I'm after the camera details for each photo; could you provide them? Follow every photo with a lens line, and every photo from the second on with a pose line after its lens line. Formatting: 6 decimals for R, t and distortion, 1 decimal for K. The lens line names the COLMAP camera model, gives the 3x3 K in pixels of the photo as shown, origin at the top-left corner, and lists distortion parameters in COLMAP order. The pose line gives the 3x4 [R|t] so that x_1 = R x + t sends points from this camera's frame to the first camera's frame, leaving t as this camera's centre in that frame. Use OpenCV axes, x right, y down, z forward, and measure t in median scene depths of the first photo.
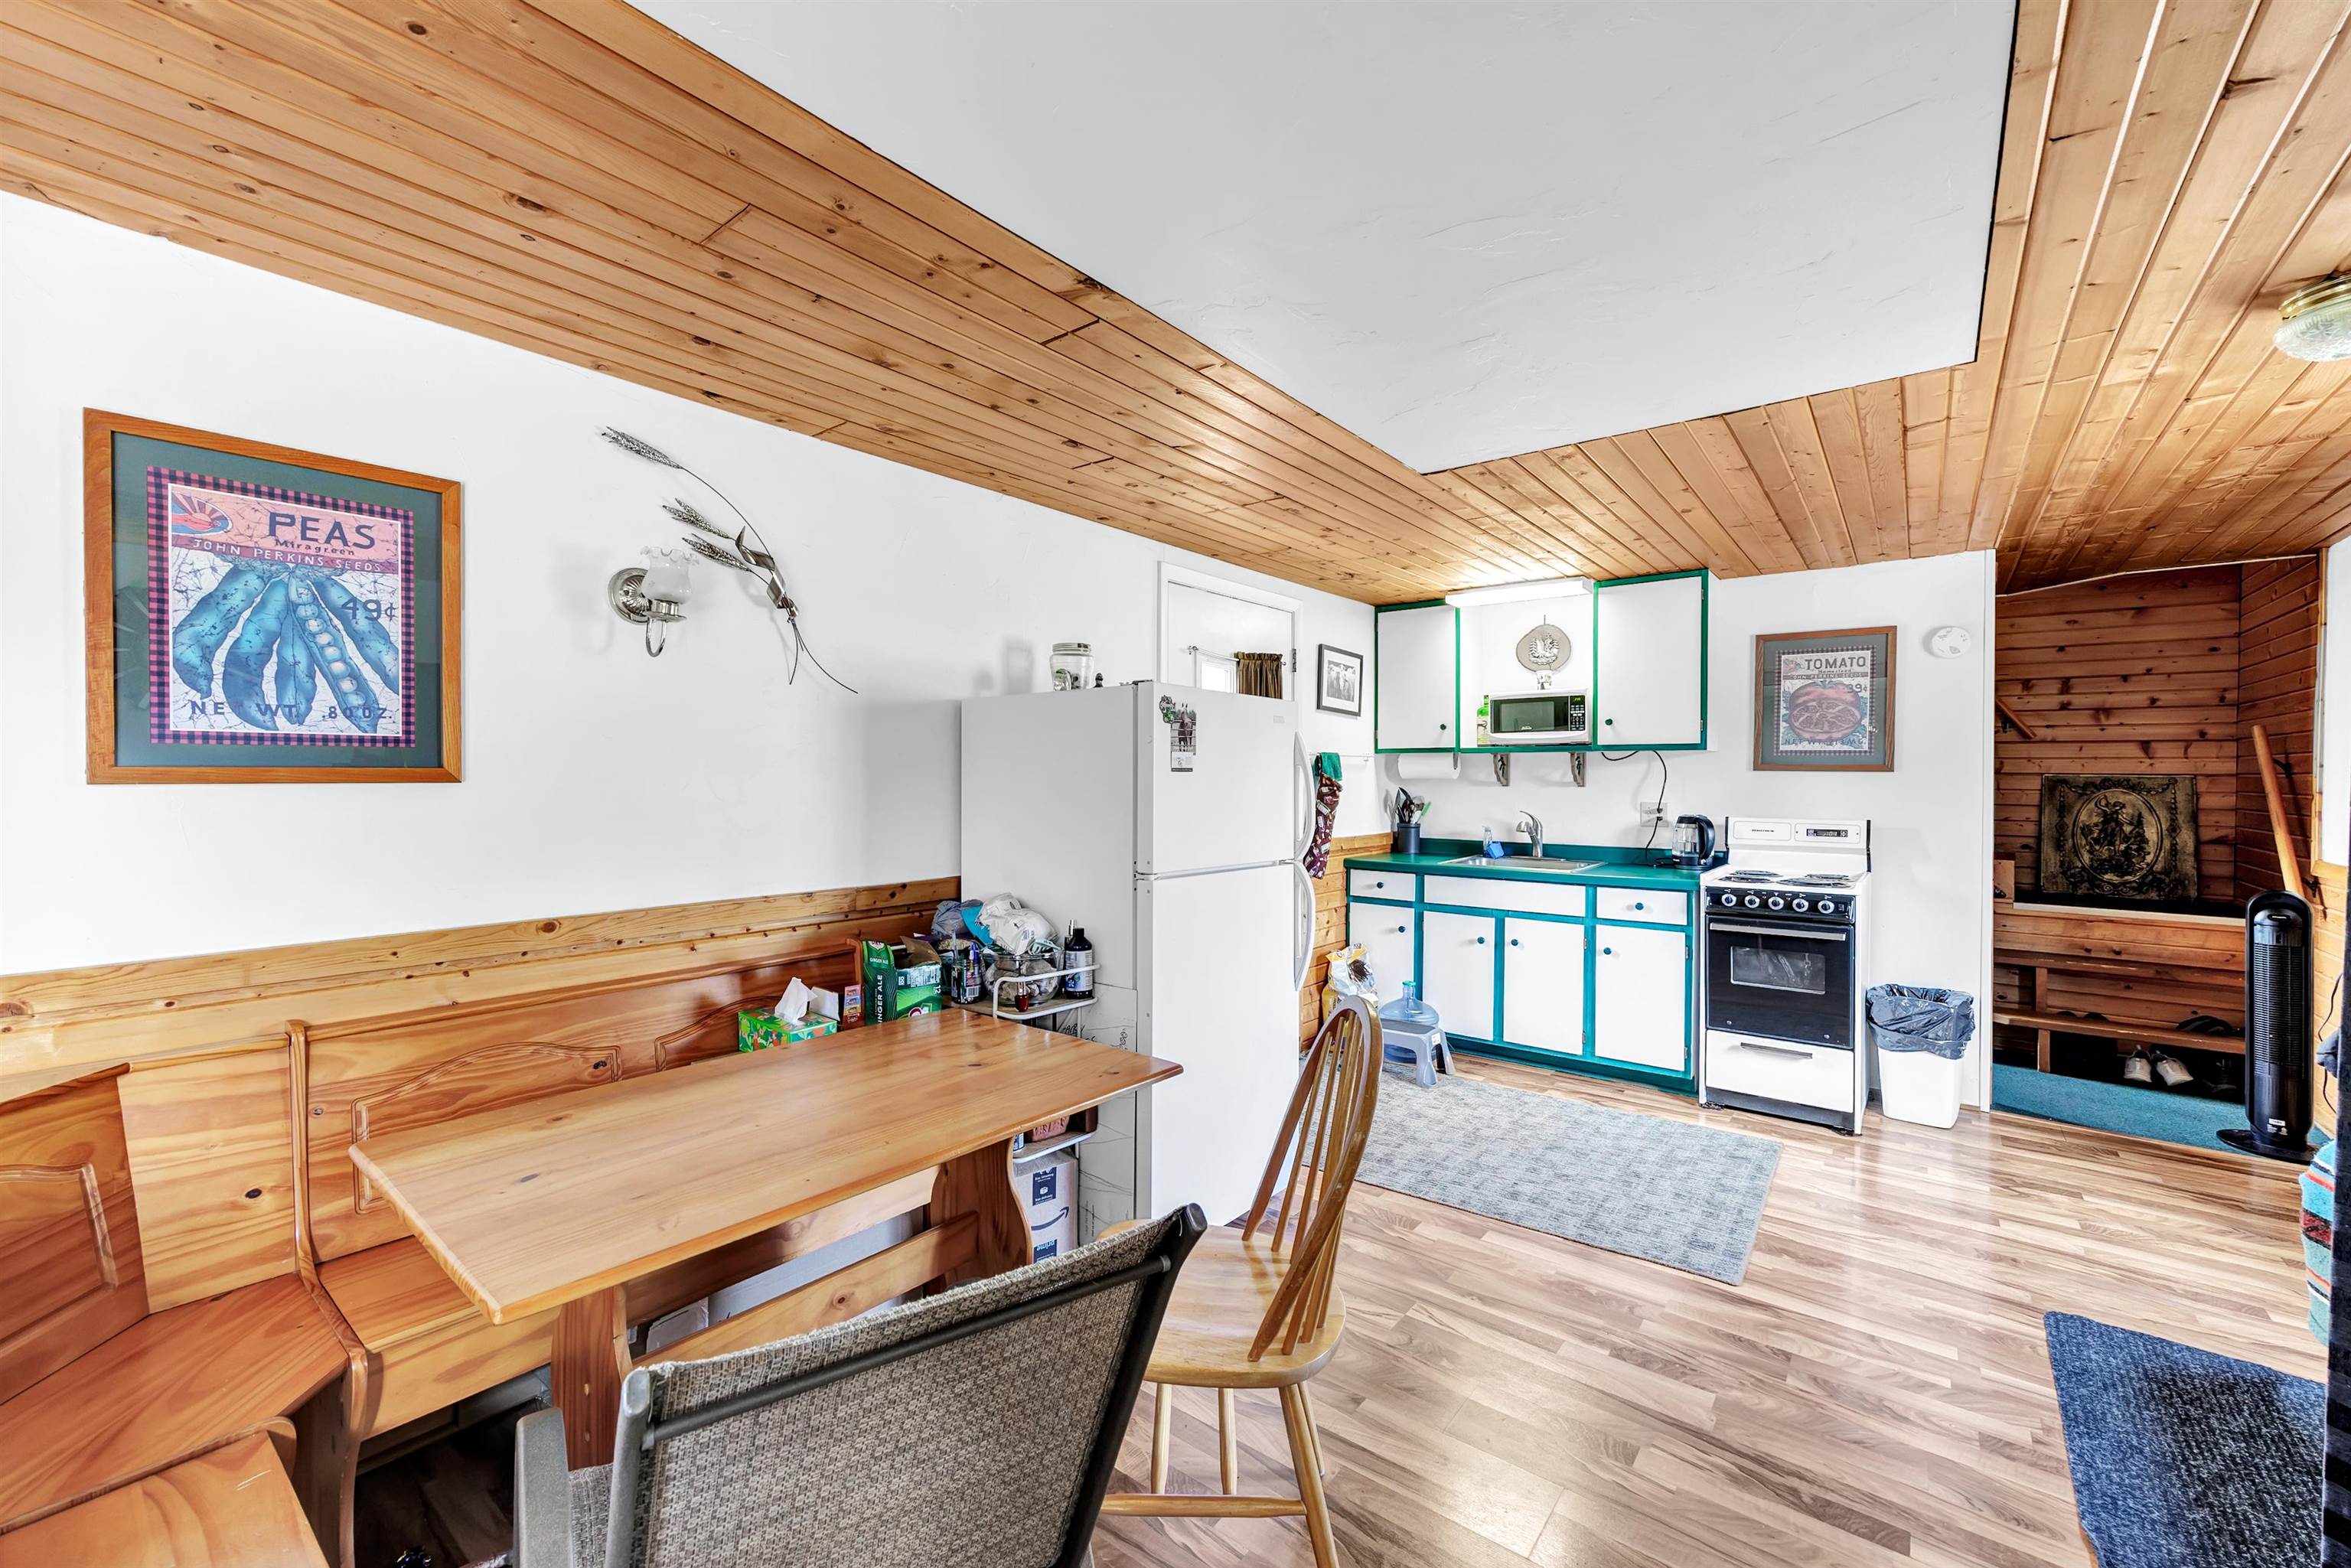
lens RADIAL K [[961.4, 0, 1159.5], [0, 961.4, 777.4], [0, 0, 1]] dist [-0.009899, 0.000564]
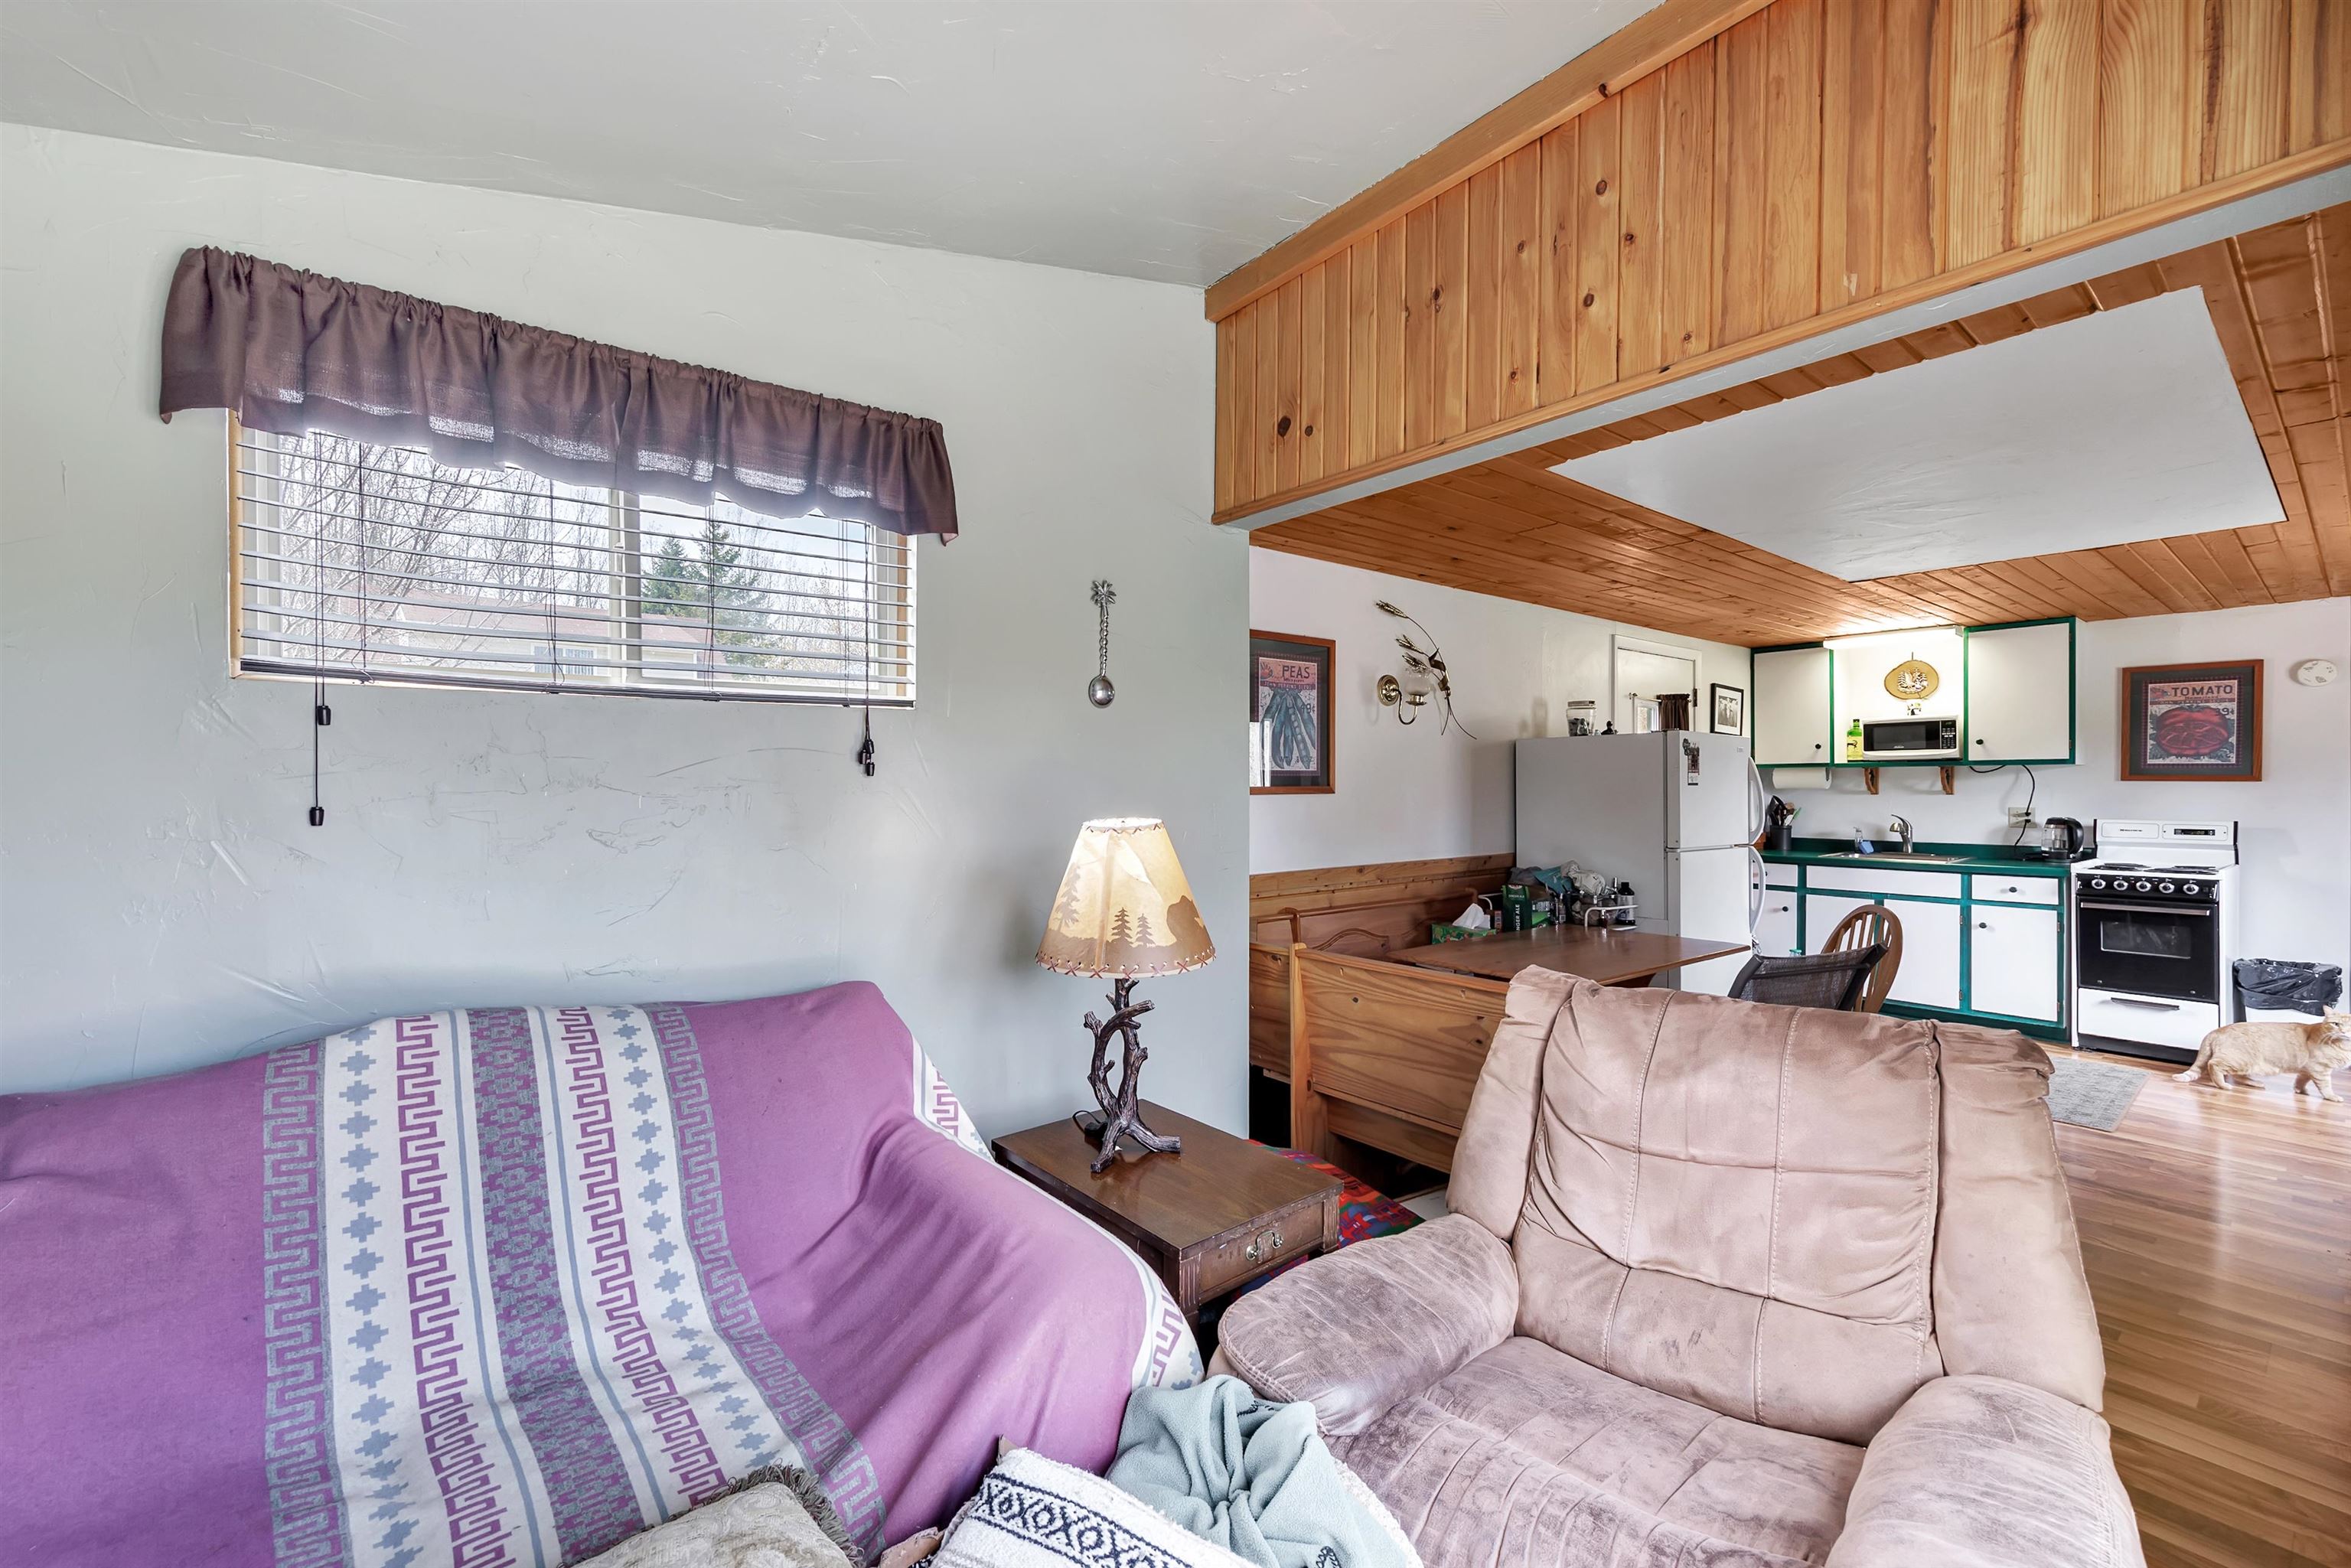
lens RADIAL K [[961.4, 0, 1154.0], [0, 961.4, 785.8], [0, 0, 1]] dist [-0.009899, 0.000564]
pose [[0.972106, -0.005312, -0.234481, -0.303126], [0.004598, 0.999983, -0.003590, -0.002219], [0.234496, 0.002411, 0.972114, -0.484153]]
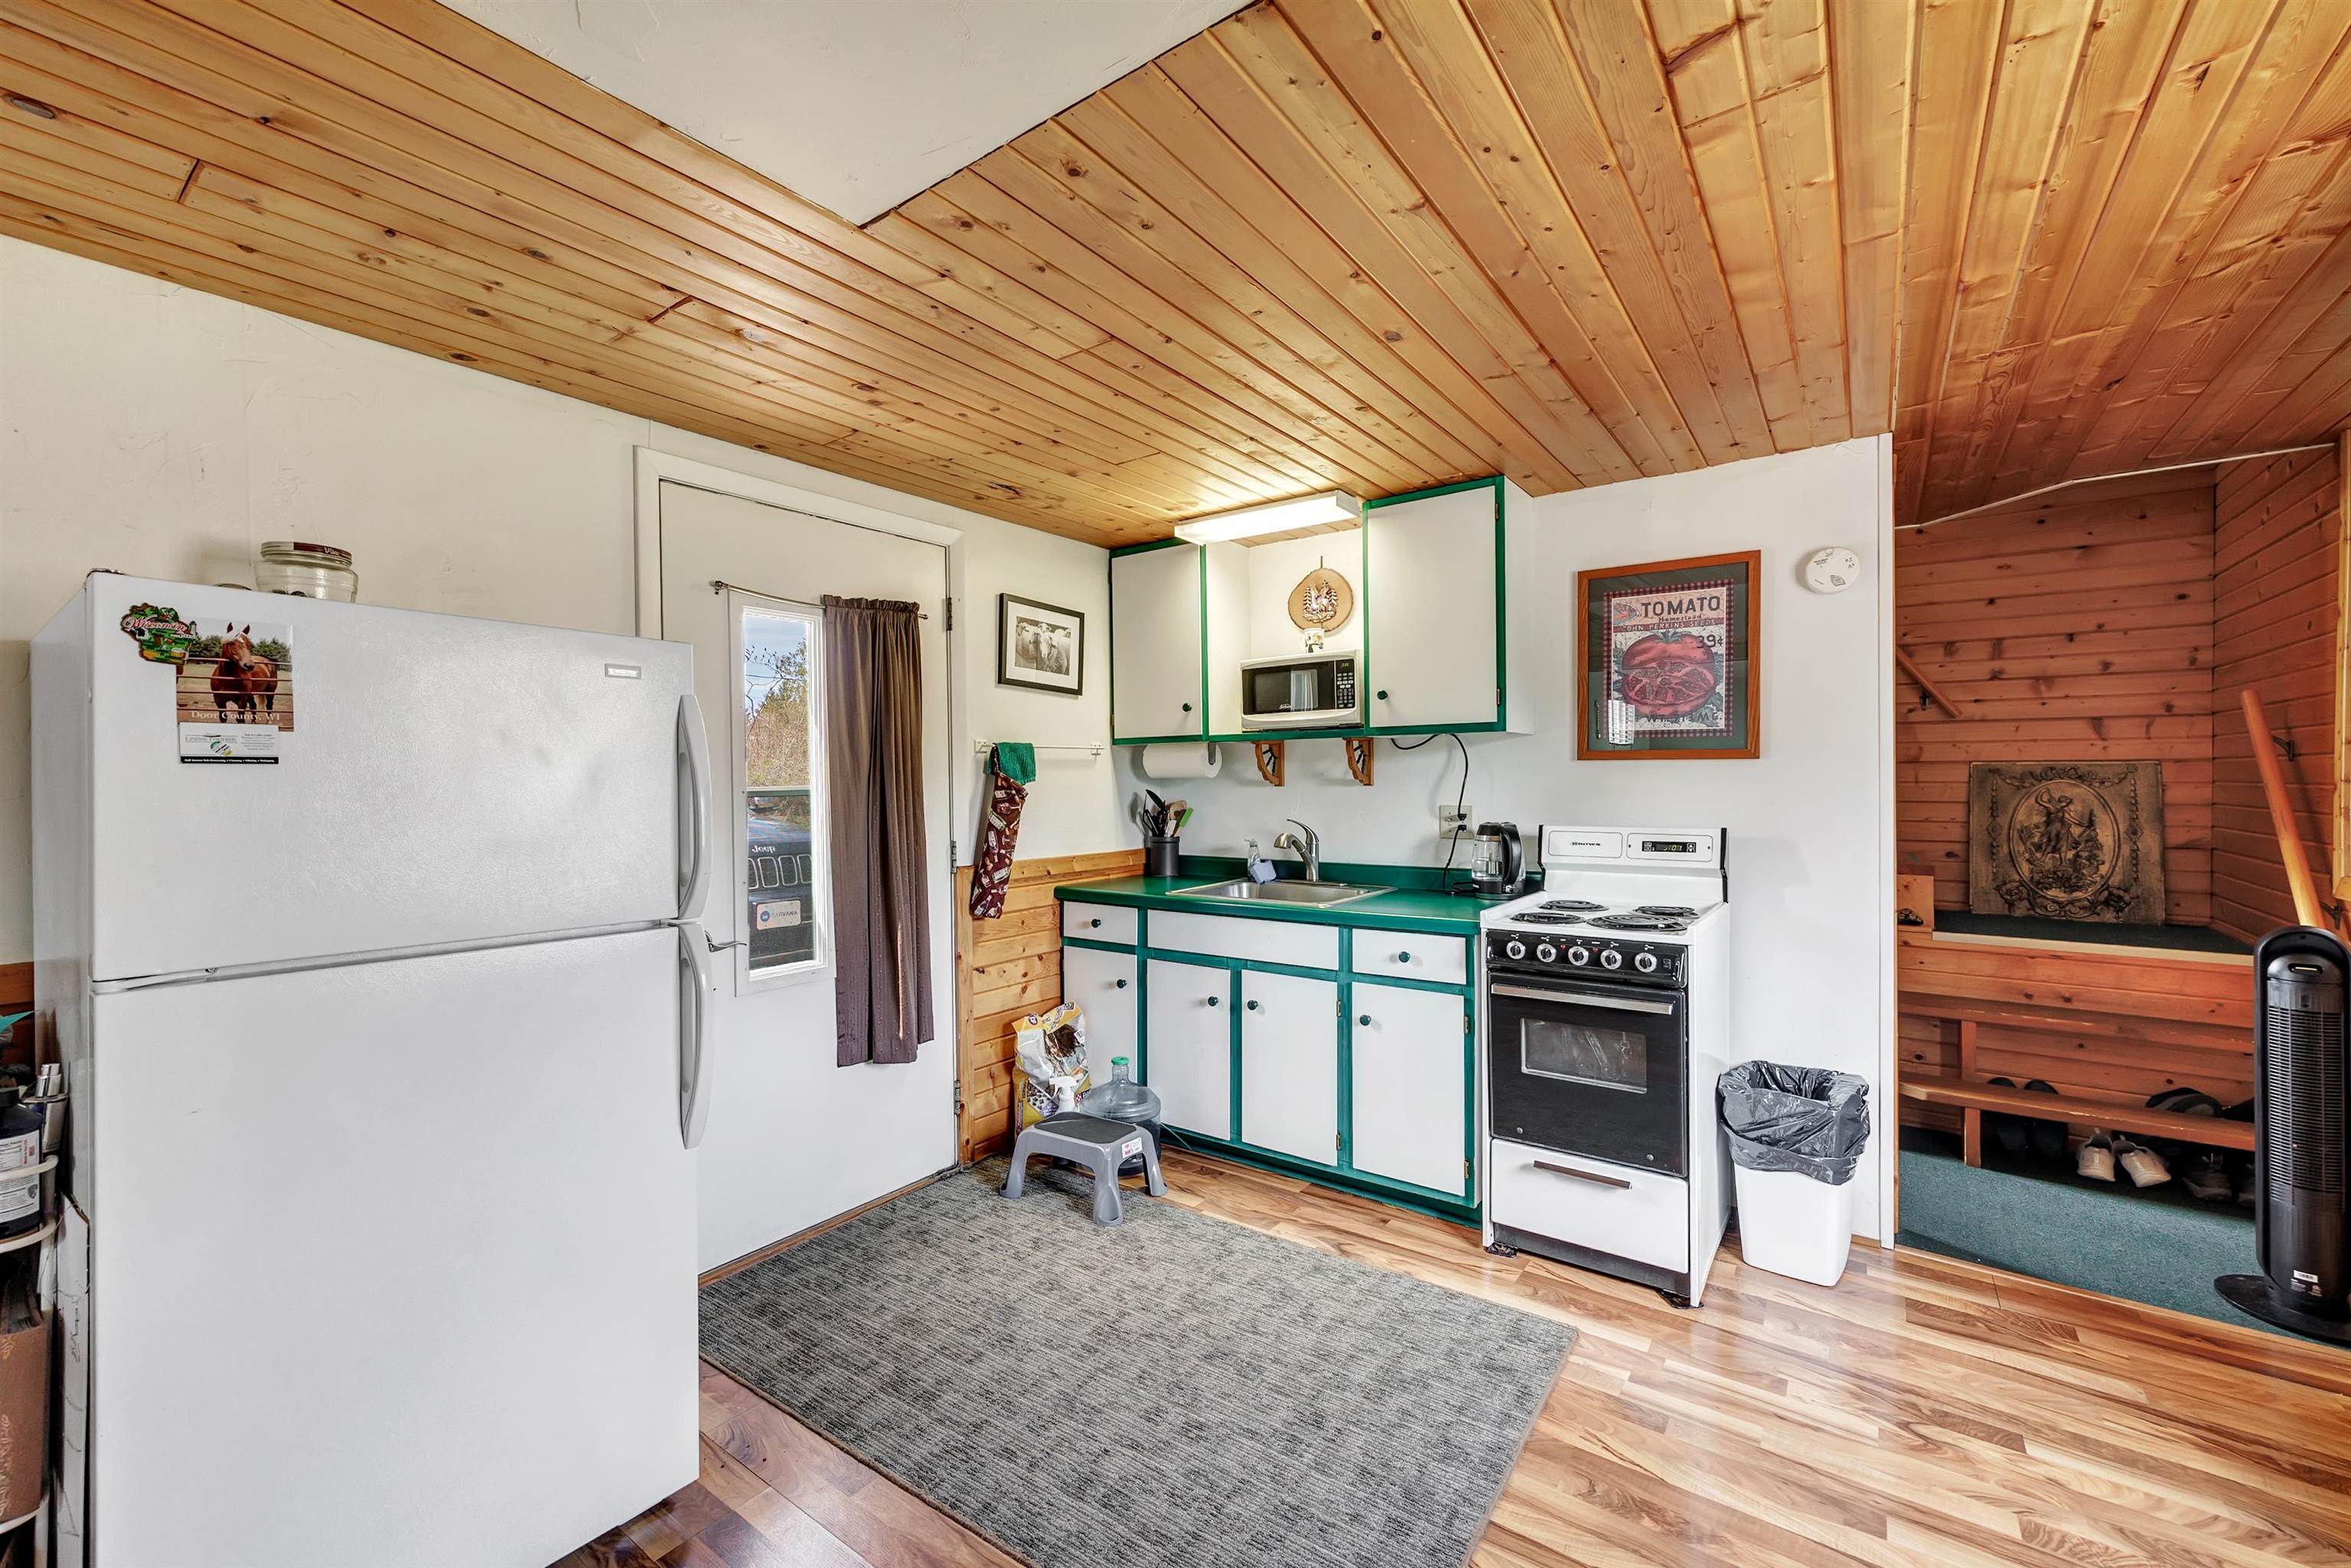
lens RADIAL K [[961.4, 0, 1169.0], [0, 961.4, 782.5], [0, 0, 1]] dist [-0.009899, 0.000564]
pose [[0.999081, -0.012424, 0.041014, 0.308948], [0.012407, 0.999923, 0.000674, 0.005820], [-0.041020, -0.000164, 0.999158, 0.317907]]
